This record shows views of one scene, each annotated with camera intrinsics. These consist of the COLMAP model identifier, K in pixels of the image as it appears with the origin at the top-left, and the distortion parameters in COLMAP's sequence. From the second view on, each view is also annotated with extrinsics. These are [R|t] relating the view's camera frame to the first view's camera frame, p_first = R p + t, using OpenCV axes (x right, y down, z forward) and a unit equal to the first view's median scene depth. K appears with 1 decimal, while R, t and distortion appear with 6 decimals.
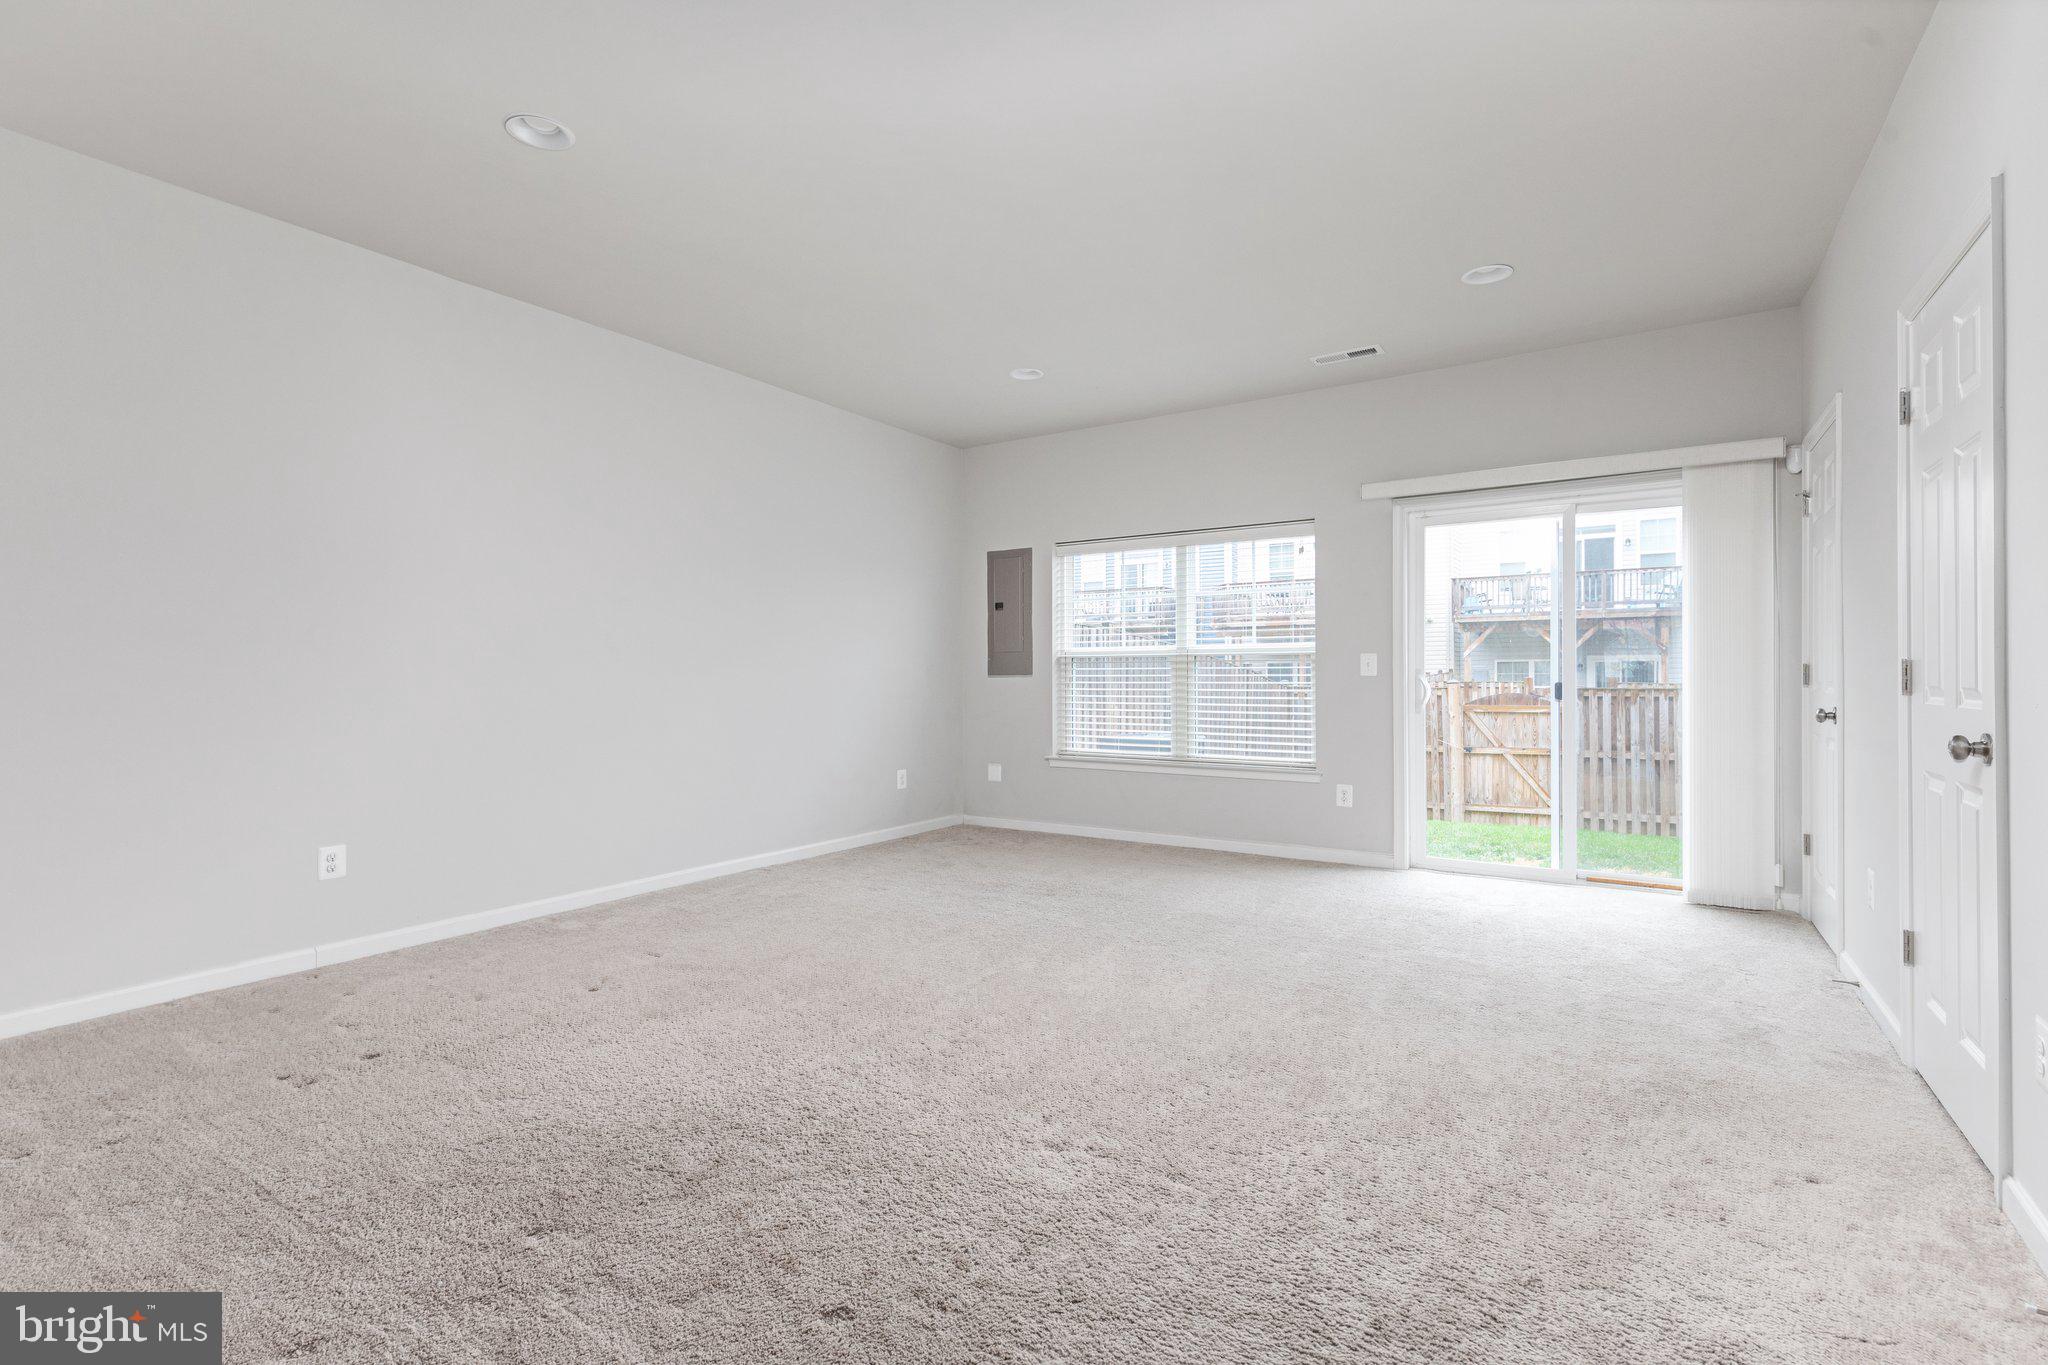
lens RADIAL K [[909.7, 0, 1031.6], [0, 909.7, 671.0], [0, 0, 1]] dist [0.005031, -0.000901]
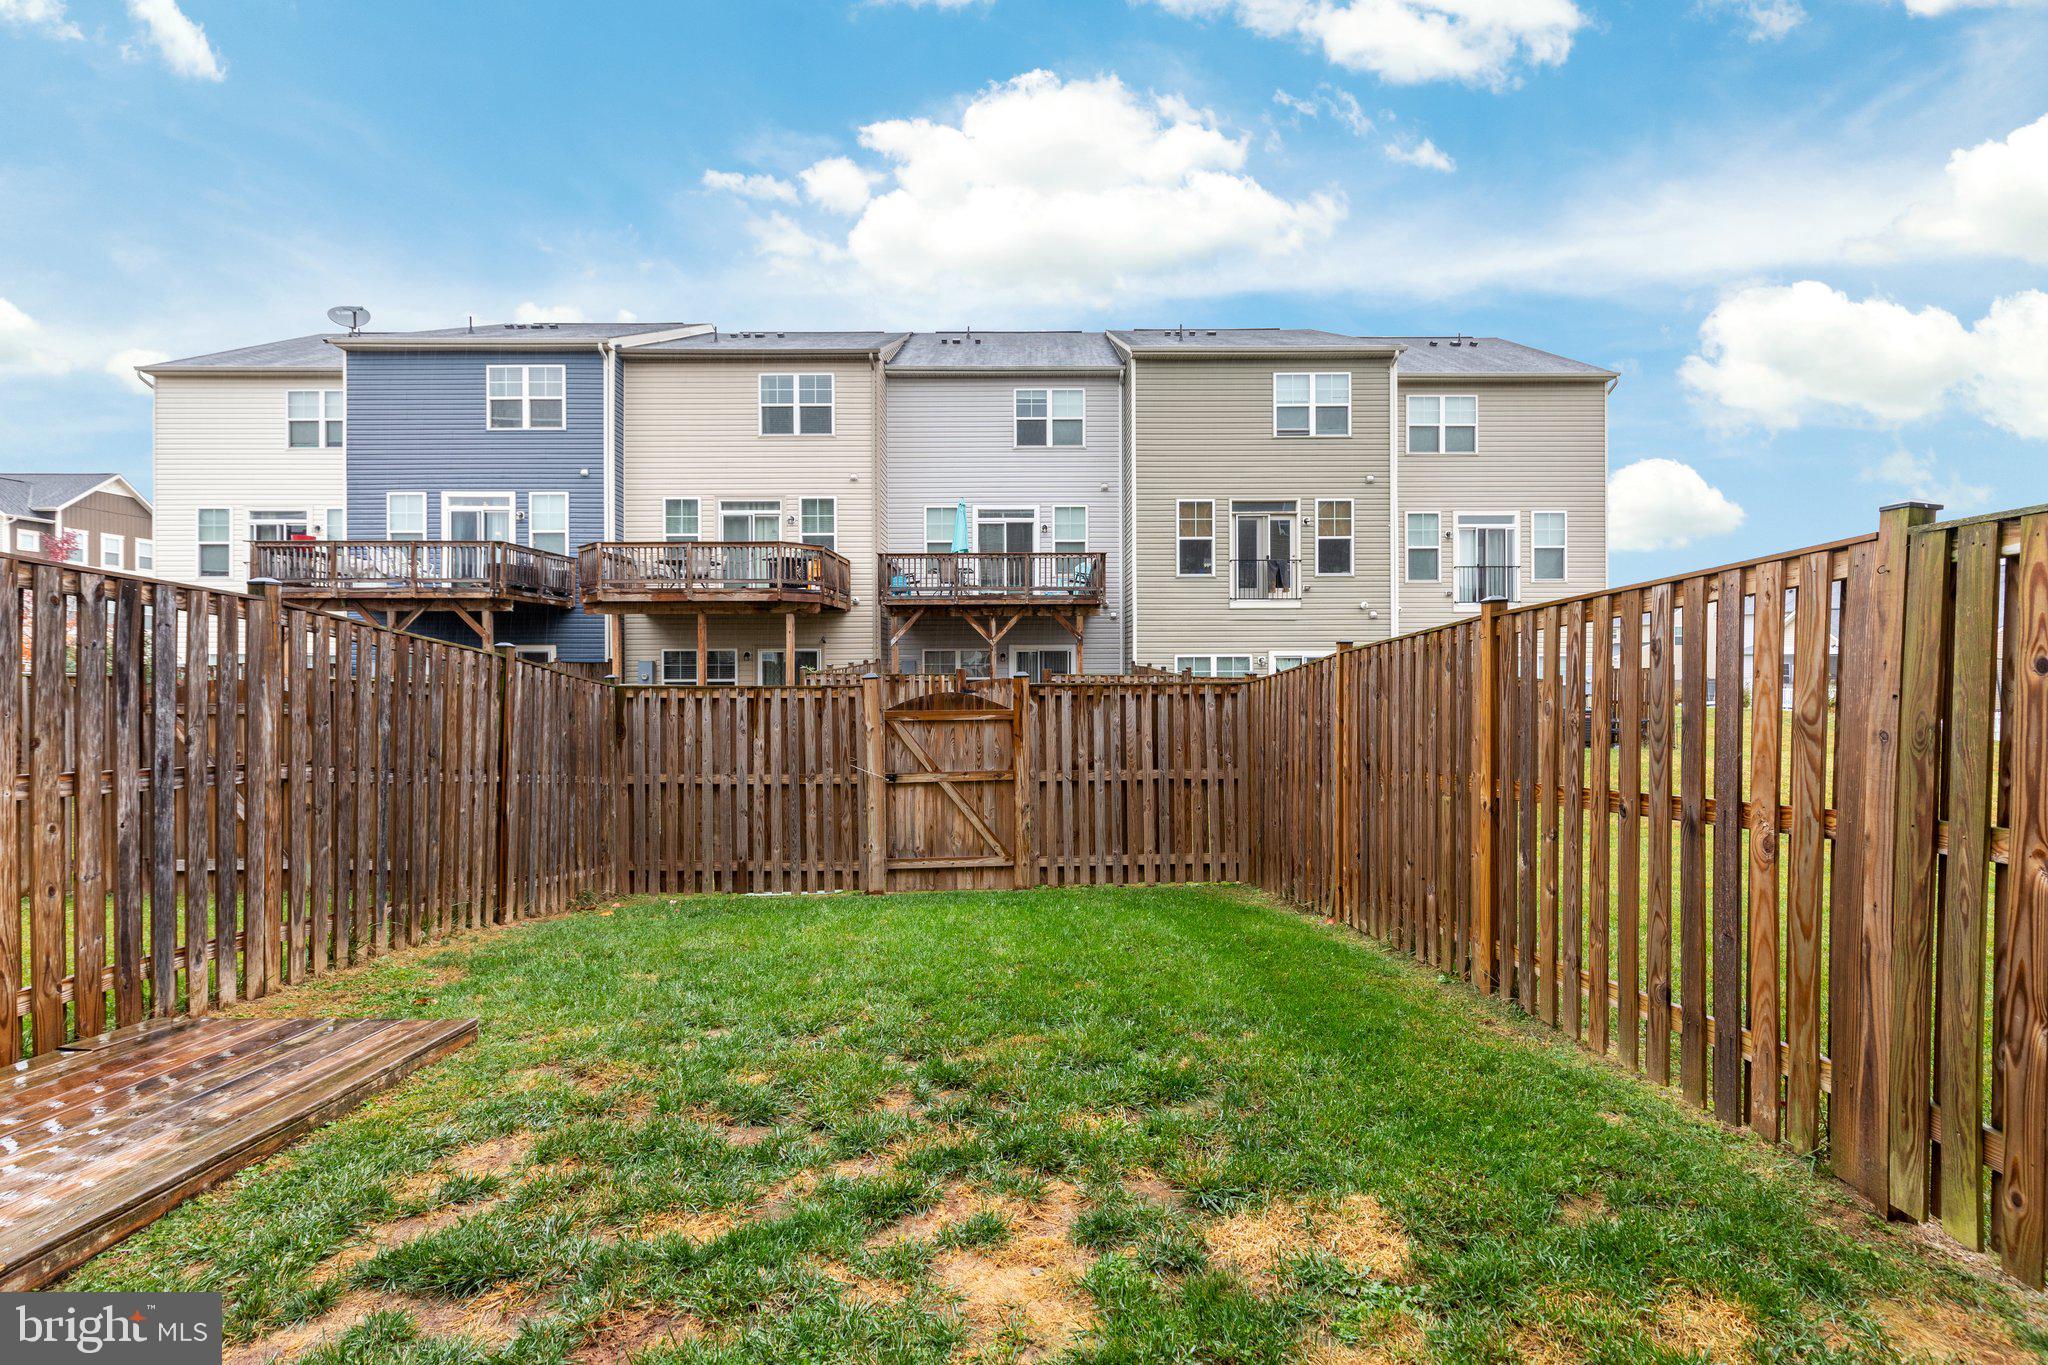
lens RADIAL K [[909.7, 0, 1031.6], [0, 909.7, 671.0], [0, 0, 1]] dist [0.005031, -0.000901]
pose [[0.829193, -0.005412, 0.558936, 0.193791], [-0.000558, 0.999945, 0.010510, 0.000737], [-0.558962, -0.009027, 0.829144, 0.394241]]
